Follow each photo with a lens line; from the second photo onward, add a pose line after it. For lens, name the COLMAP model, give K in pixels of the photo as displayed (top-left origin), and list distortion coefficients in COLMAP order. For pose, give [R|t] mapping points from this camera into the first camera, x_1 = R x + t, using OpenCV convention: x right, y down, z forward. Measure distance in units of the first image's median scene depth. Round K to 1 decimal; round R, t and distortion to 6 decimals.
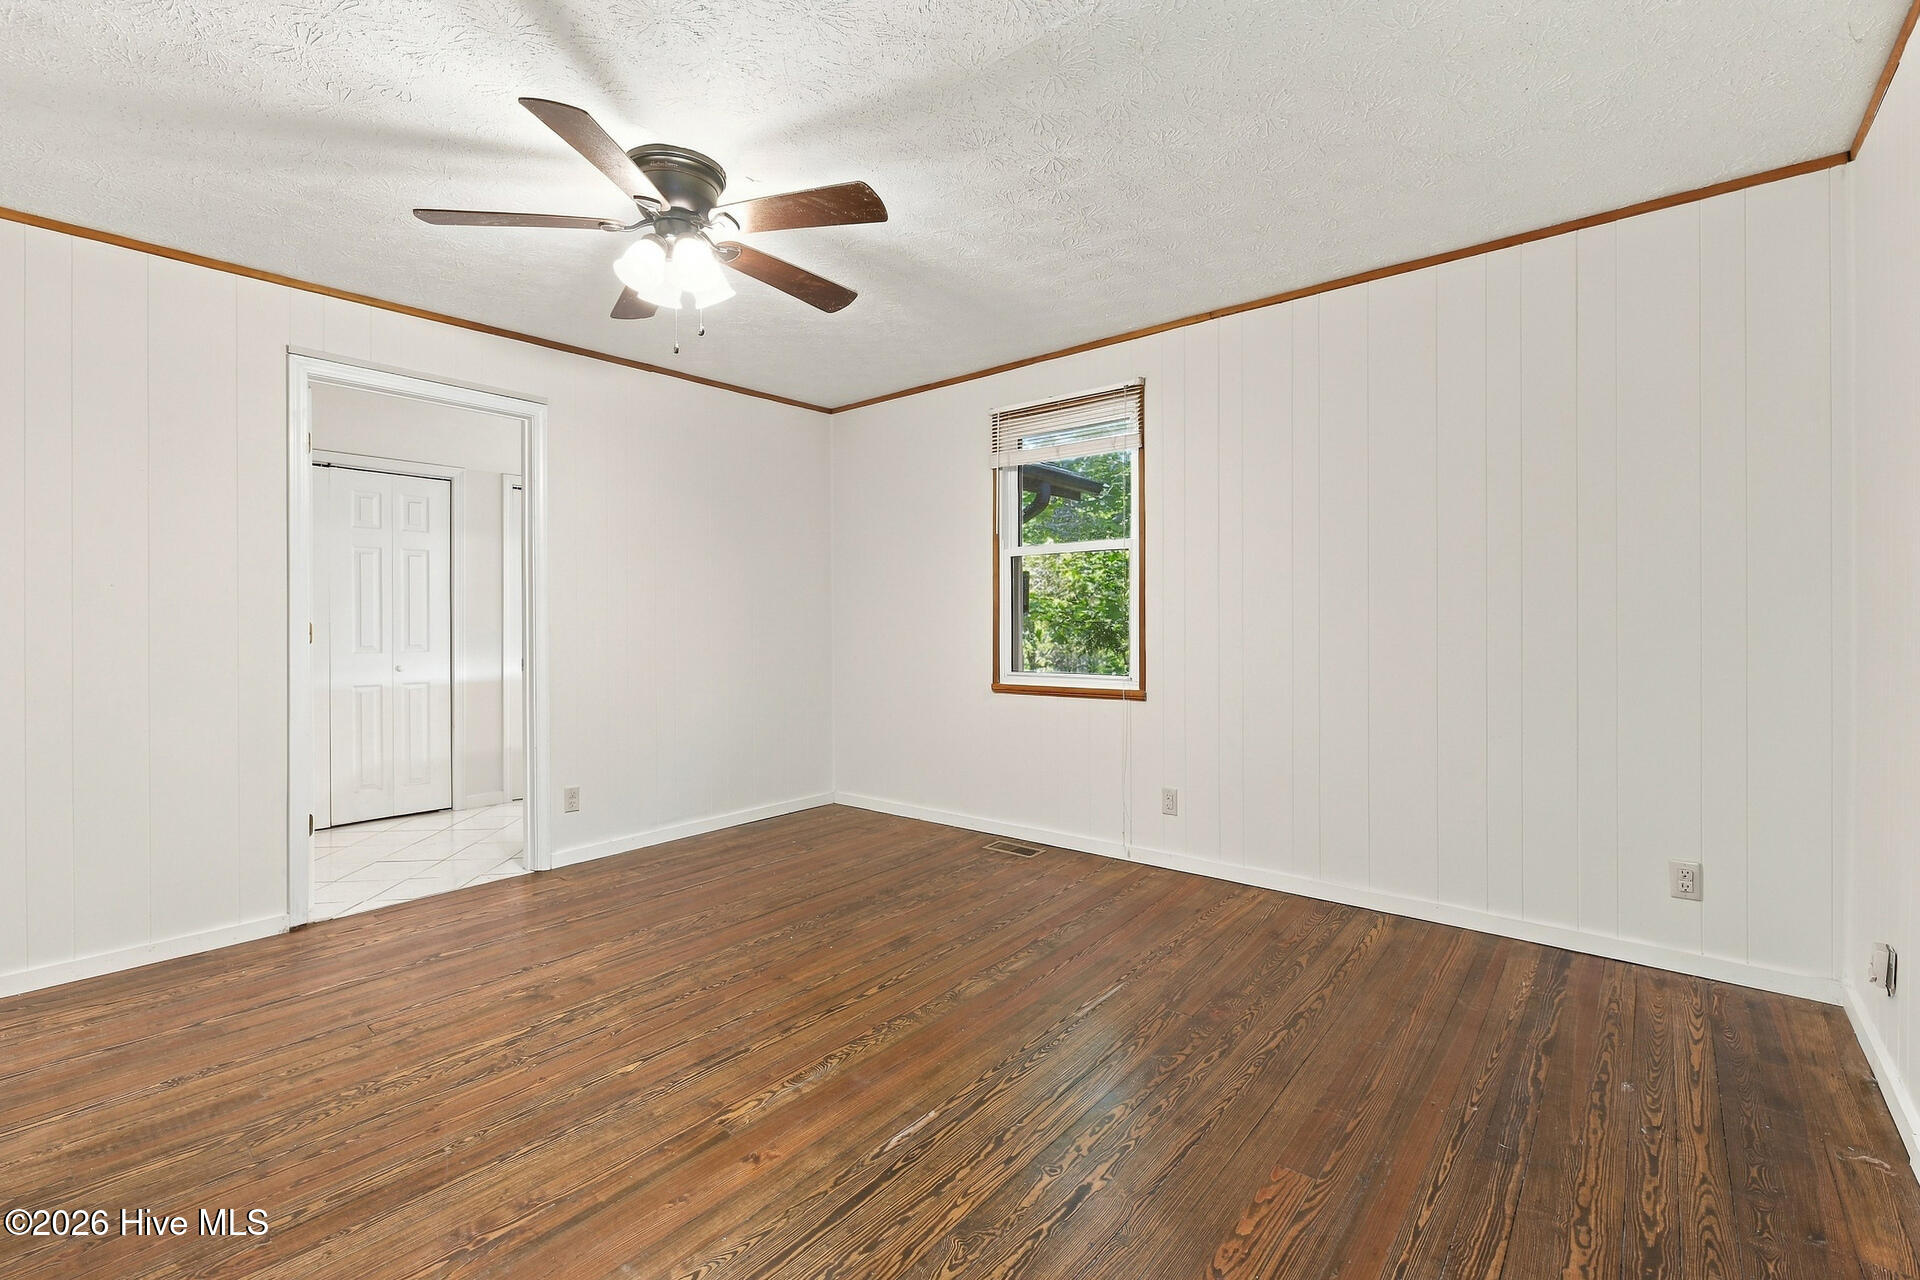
lens RADIAL K [[861.0, 0, 961.4], [0, 861.0, 629.3], [0, 0, 1]] dist [-0.000188, 0.000063]
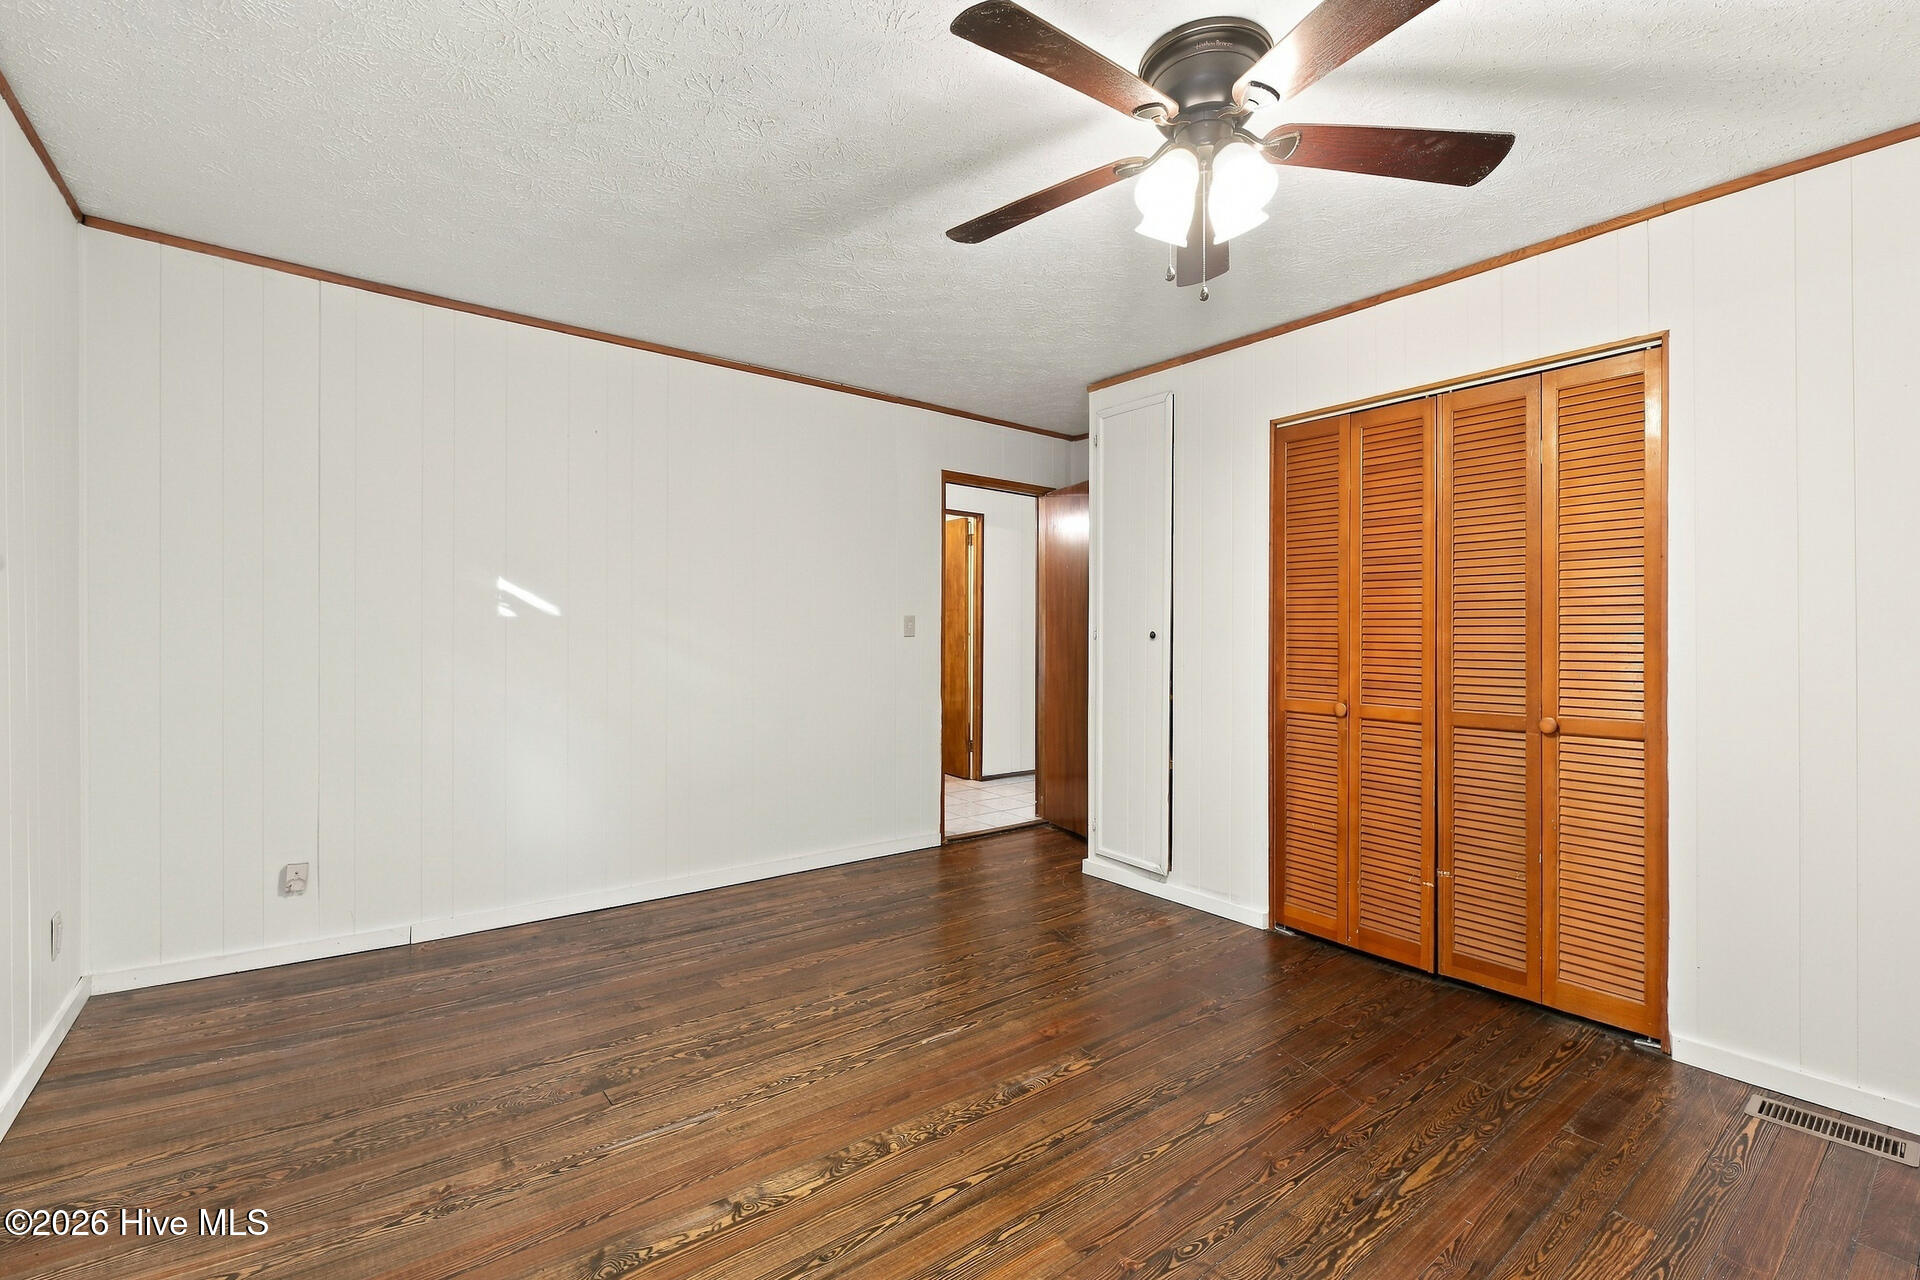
lens RADIAL K [[861.0, 0, 956.8], [0, 861.0, 635.8], [0, 0, 1]] dist [-0.000188, 0.000063]
pose [[-0.977992, -0.004411, 0.208597, -0.282525], [-0.000879, 0.999855, 0.017022, -0.038490], [-0.208641, 0.016464, -0.977854, 1.842962]]
